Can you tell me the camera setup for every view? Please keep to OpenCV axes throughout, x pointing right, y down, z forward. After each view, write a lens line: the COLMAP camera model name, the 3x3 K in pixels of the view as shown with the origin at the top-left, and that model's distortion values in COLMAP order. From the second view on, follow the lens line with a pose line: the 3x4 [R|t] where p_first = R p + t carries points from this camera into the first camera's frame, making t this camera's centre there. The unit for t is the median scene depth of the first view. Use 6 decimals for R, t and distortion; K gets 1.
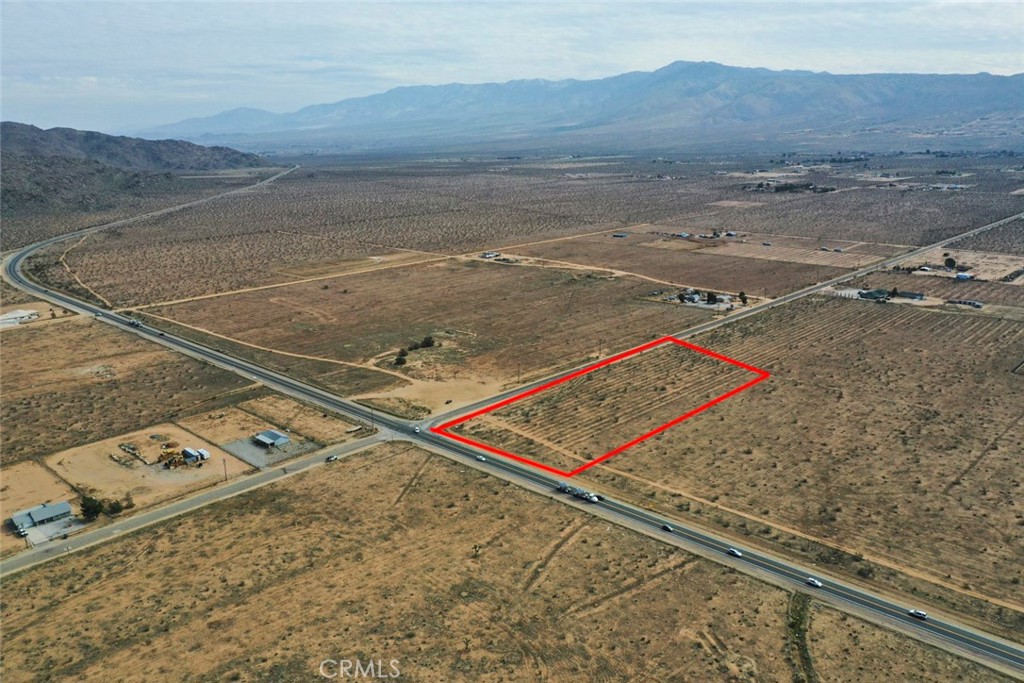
lens RADIAL K [[804.6, 0, 517.9], [0, 804.6, 335.5], [0, 0, 1]] dist [-0.013916, -0.001973]
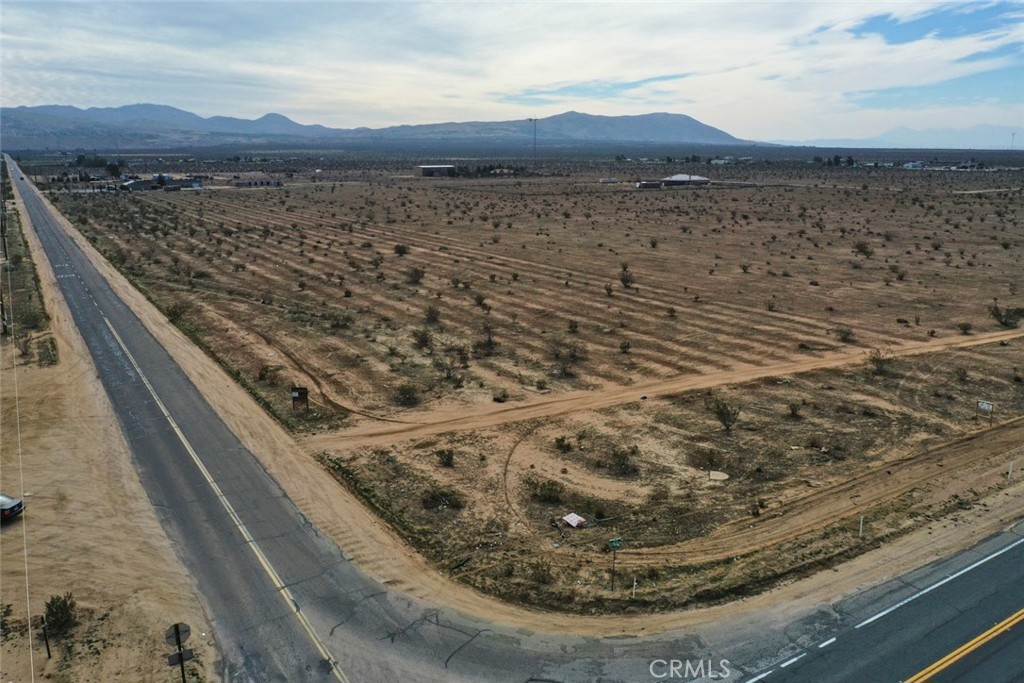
lens RADIAL K [[804.6, 0, 516.7], [0, 804.6, 308.3], [0, 0, 1]] dist [-0.013916, -0.001973]
pose [[0.242199, -0.174236, 0.954454, -0.176072], [0.241513, 0.963604, 0.114621, 0.069189], [-0.939687, 0.202752, 0.275464, 0.950573]]
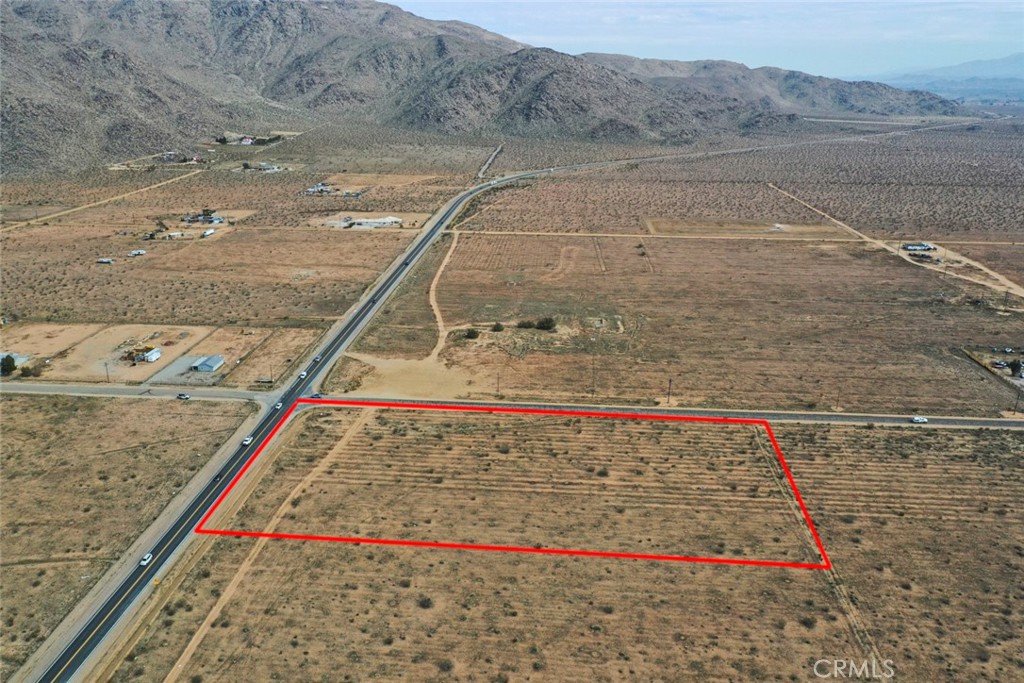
lens RADIAL K [[804.6, 0, 512.9], [0, 804.6, 329.8], [0, 0, 1]] dist [-0.013916, -0.001973]
pose [[0.632800, 0.251914, -0.732191, 0.641329], [-0.207514, 0.966181, 0.153074, -0.142630], [0.745991, 0.055075, 0.663675, 0.568349]]
